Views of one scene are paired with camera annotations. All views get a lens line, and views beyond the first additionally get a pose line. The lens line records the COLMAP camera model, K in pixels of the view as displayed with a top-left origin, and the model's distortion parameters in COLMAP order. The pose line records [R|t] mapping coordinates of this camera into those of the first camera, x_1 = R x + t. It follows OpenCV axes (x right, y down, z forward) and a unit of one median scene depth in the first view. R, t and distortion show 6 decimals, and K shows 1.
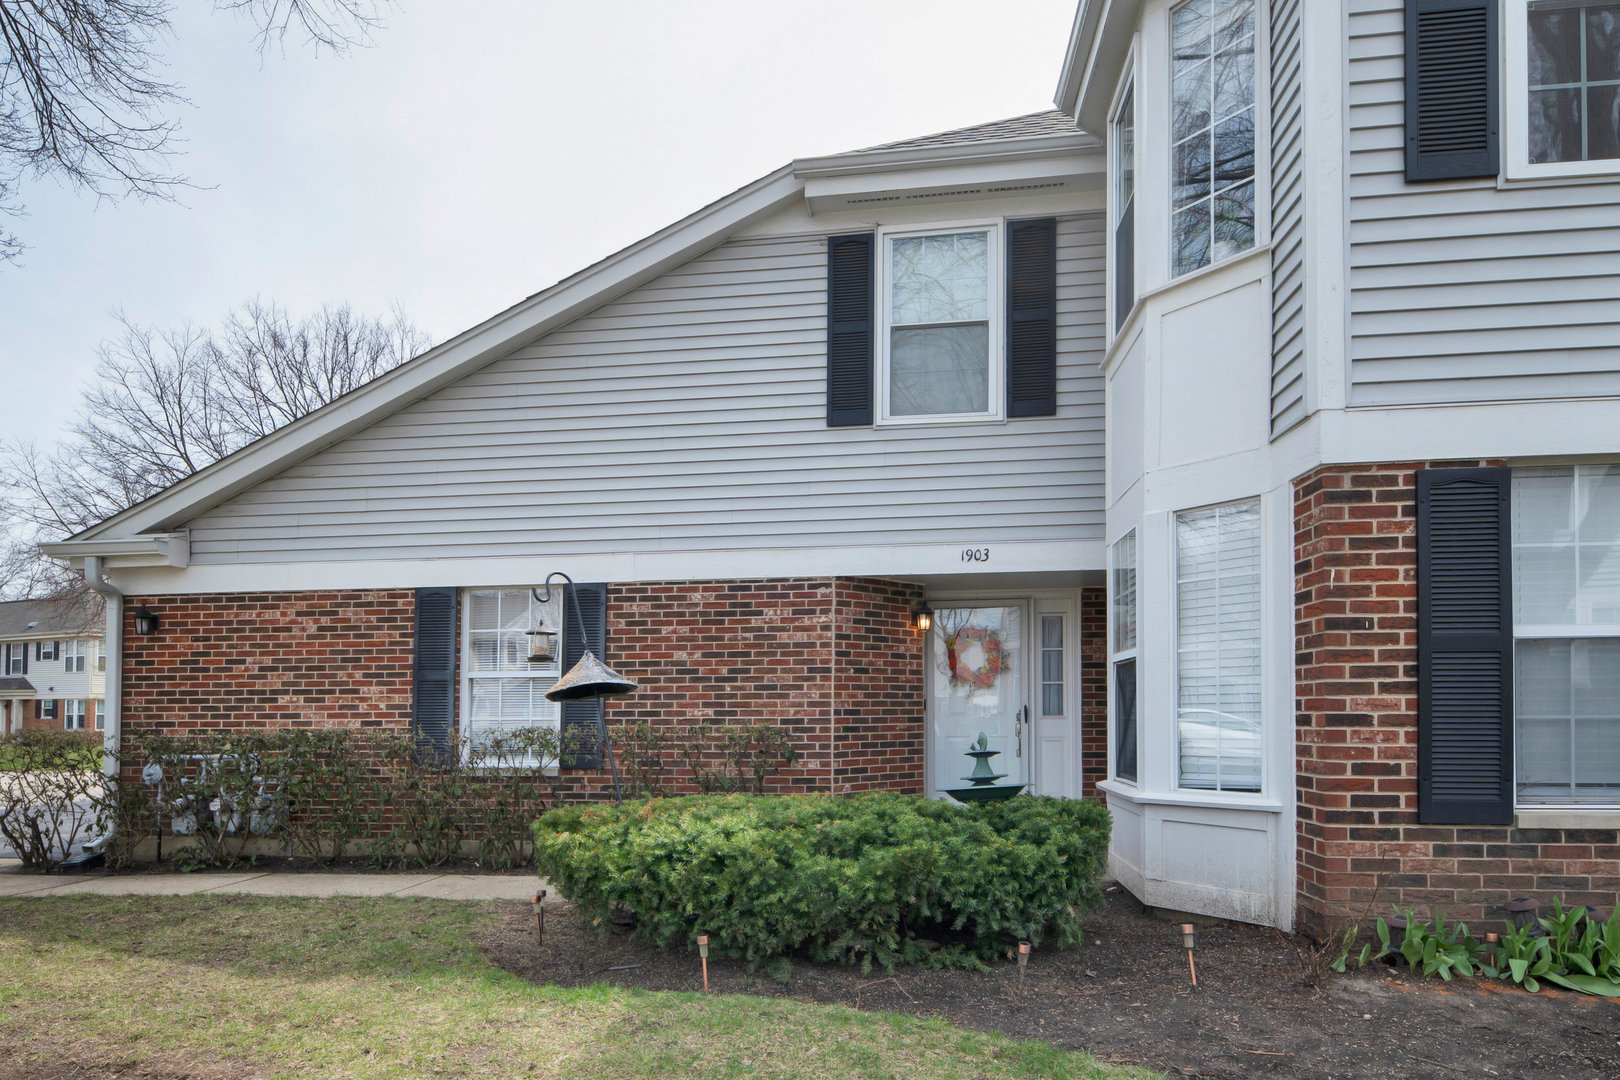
lens RADIAL K [[906.6, 0, 804.7], [0, 906.6, 747.7], [0, 0, 1]] dist [0.001017, 0.001851]
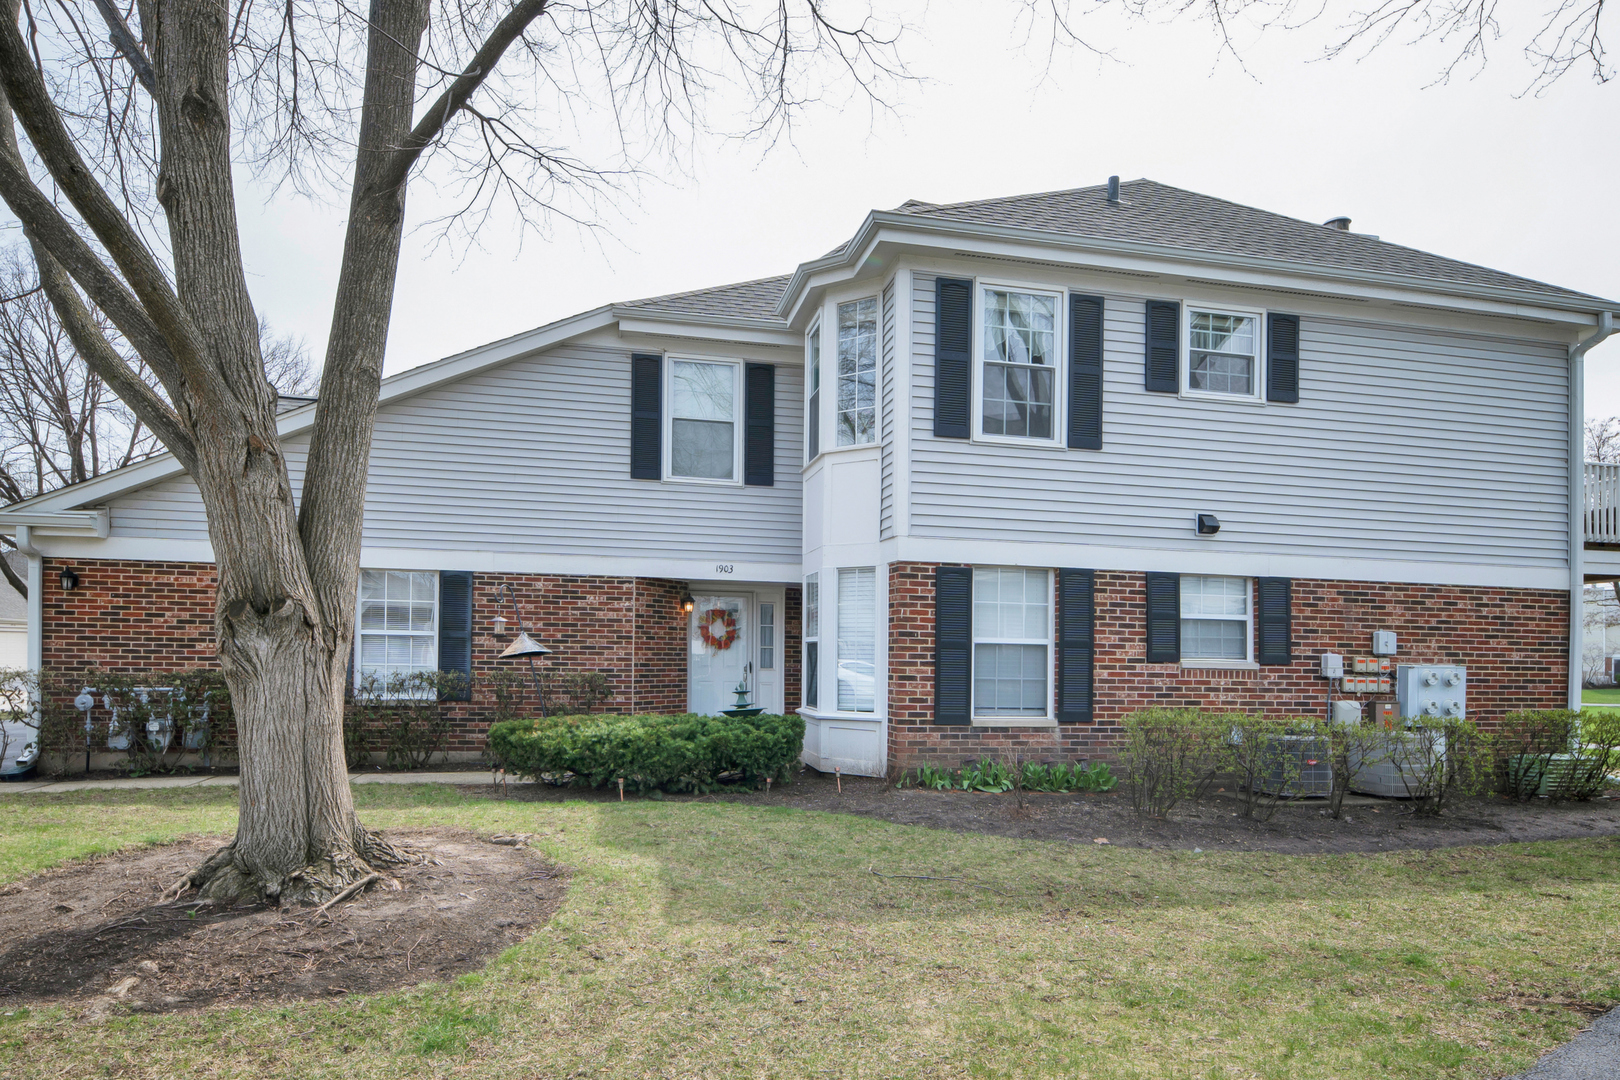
lens RADIAL K [[906.6, 0, 804.7], [0, 906.6, 747.7], [0, 0, 1]] dist [0.001017, 0.001851]
pose [[0.943792, -0.010770, 0.330365, -0.213604], [-0.010725, 0.997945, 0.063173, 0.001094], [-0.330366, -0.063165, 0.941737, -0.584751]]
